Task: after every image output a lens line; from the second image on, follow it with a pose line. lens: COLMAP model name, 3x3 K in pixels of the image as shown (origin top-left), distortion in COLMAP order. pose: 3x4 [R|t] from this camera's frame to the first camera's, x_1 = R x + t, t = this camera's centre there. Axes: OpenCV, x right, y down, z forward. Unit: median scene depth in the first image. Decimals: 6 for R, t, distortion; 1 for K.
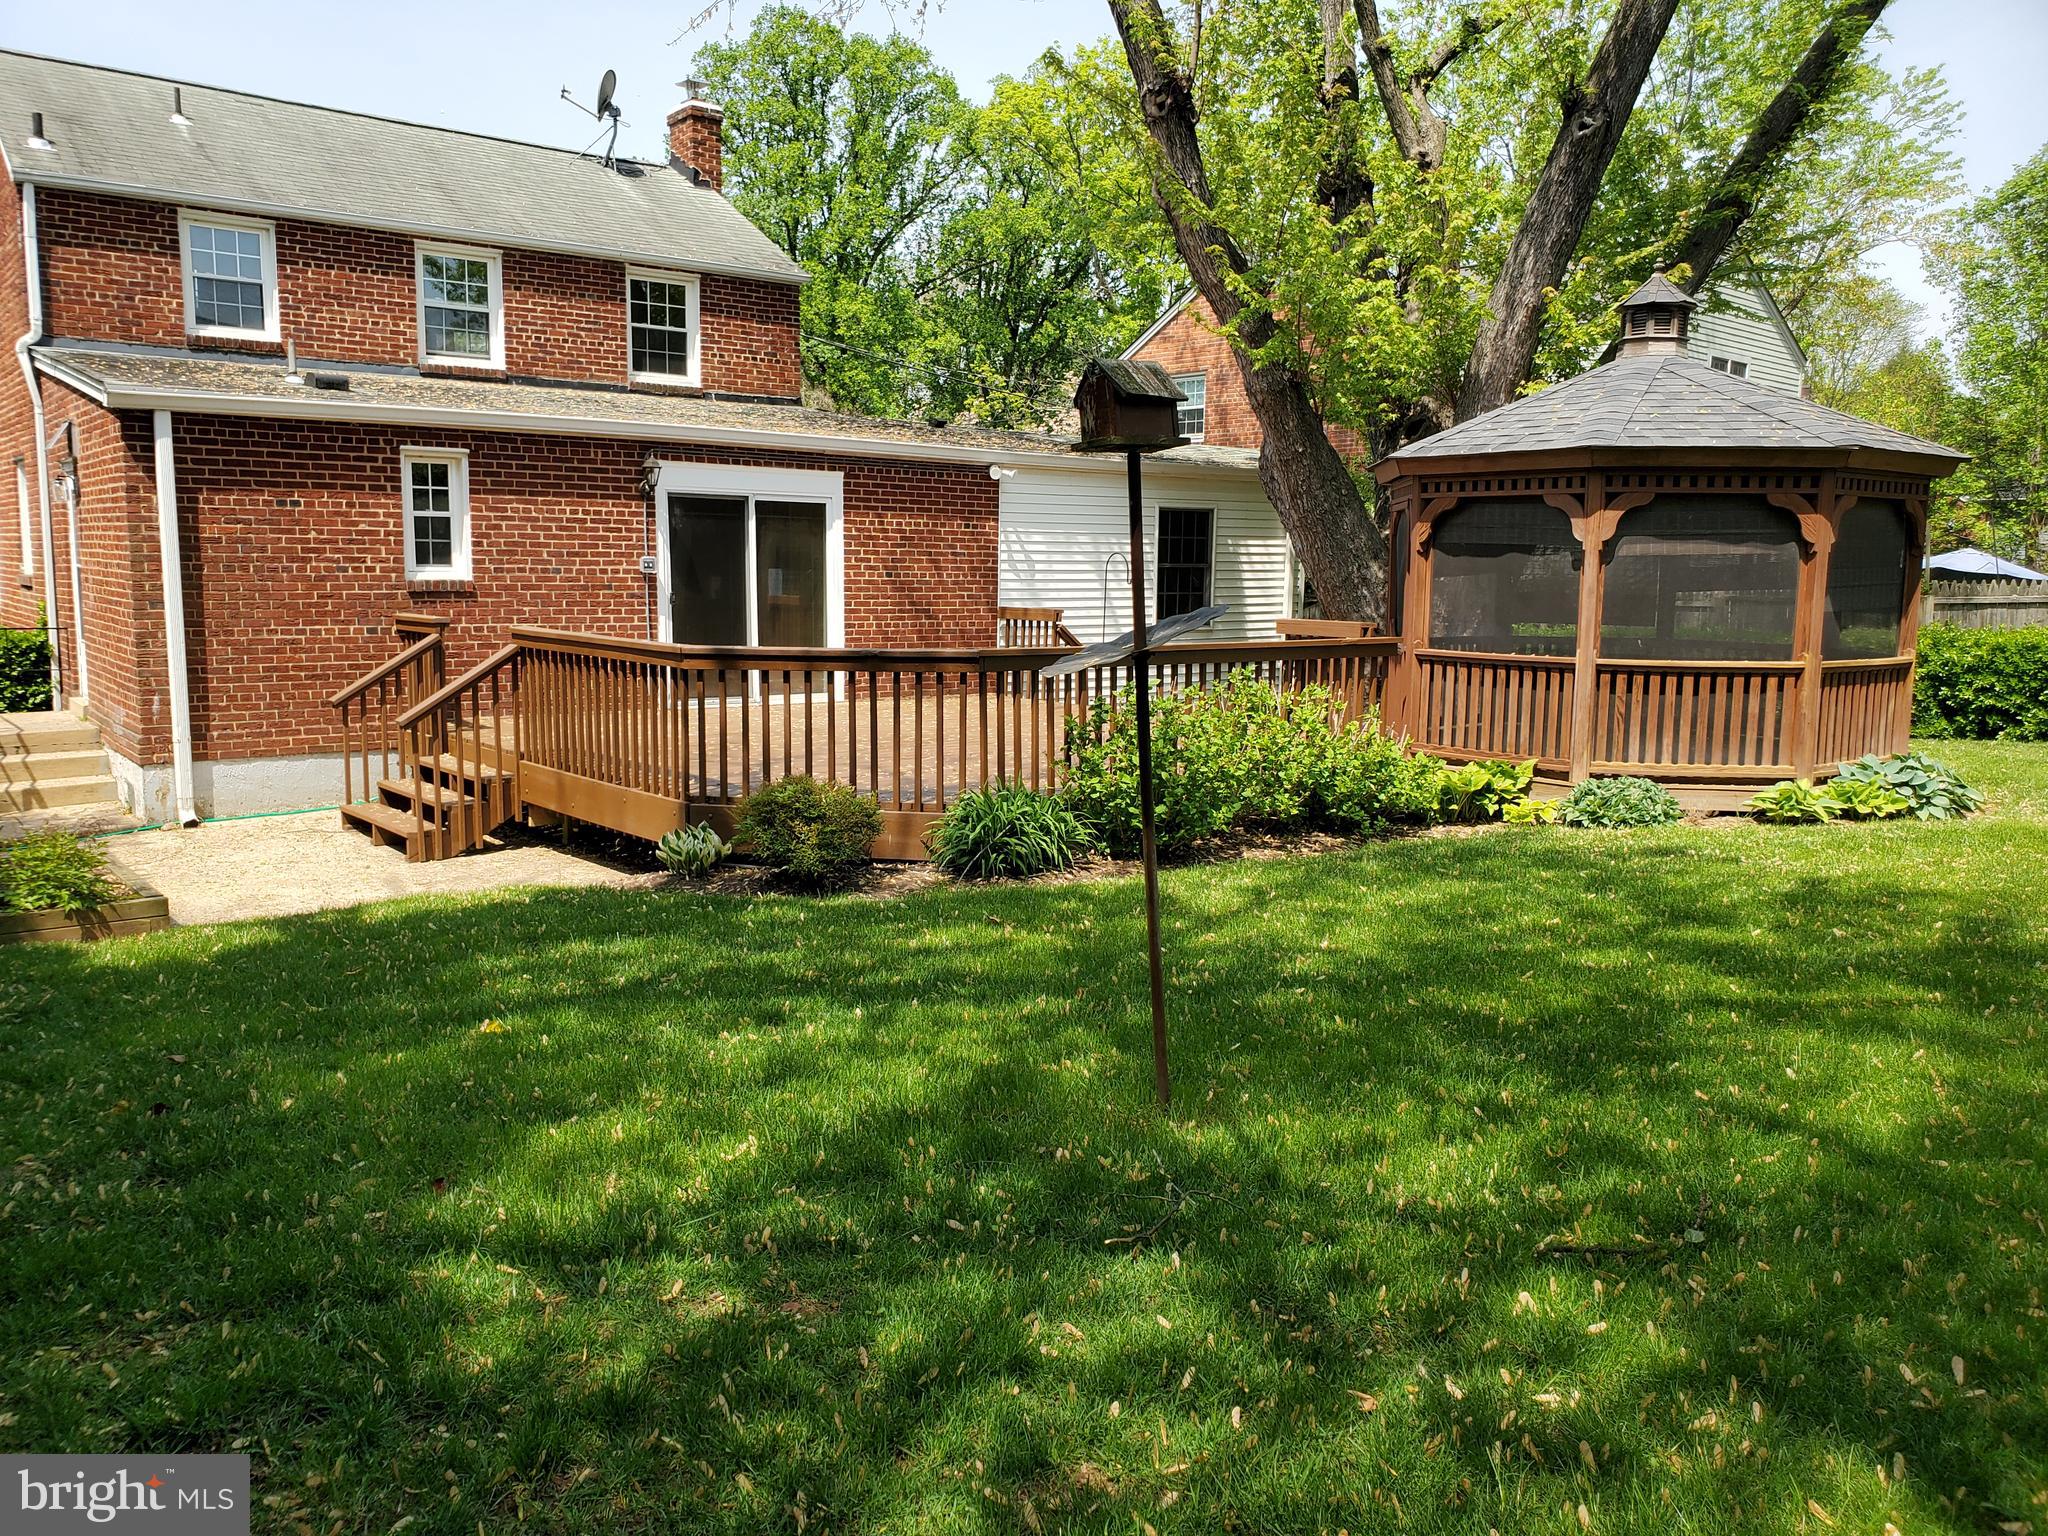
lens RADIAL K [[1588.5, 0, 1024.0], [0, 1588.5, 768.0], [0, 0, 1]] dist [0.009560, -0.003630]
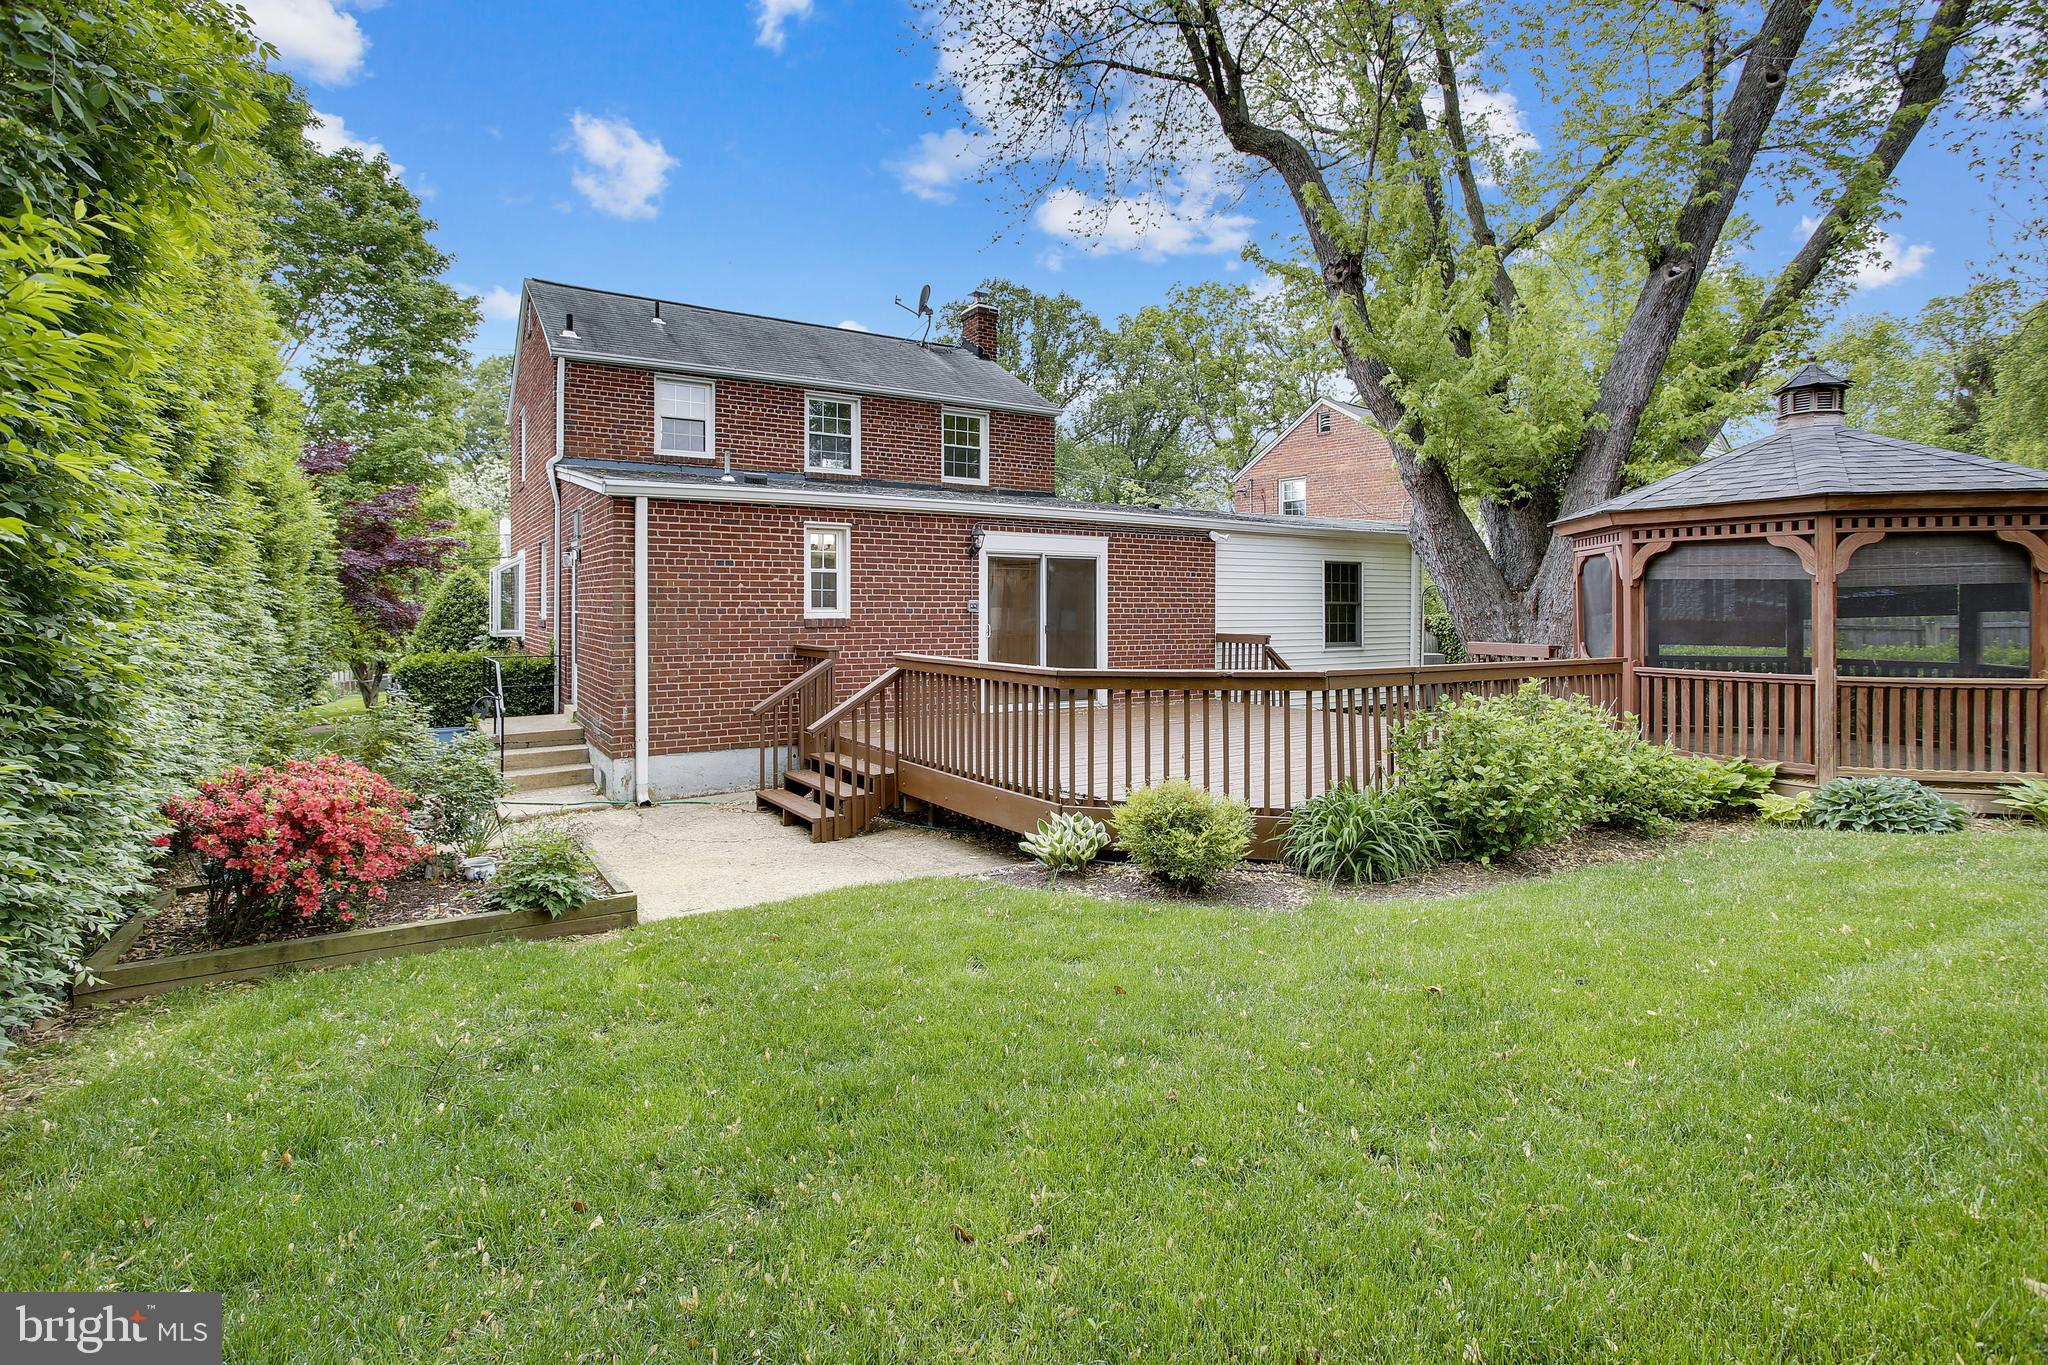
lens RADIAL K [[991.7, 0, 1025.6], [0, 991.7, 612.0], [0, 0, 1]] dist [-0.017964, 0.000112]
pose [[0.994719, -0.009337, -0.102207, -0.105918], [-0.003672, 0.991977, -0.126366, -0.016869], [0.102567, 0.126074, 0.986704, 0.173702]]
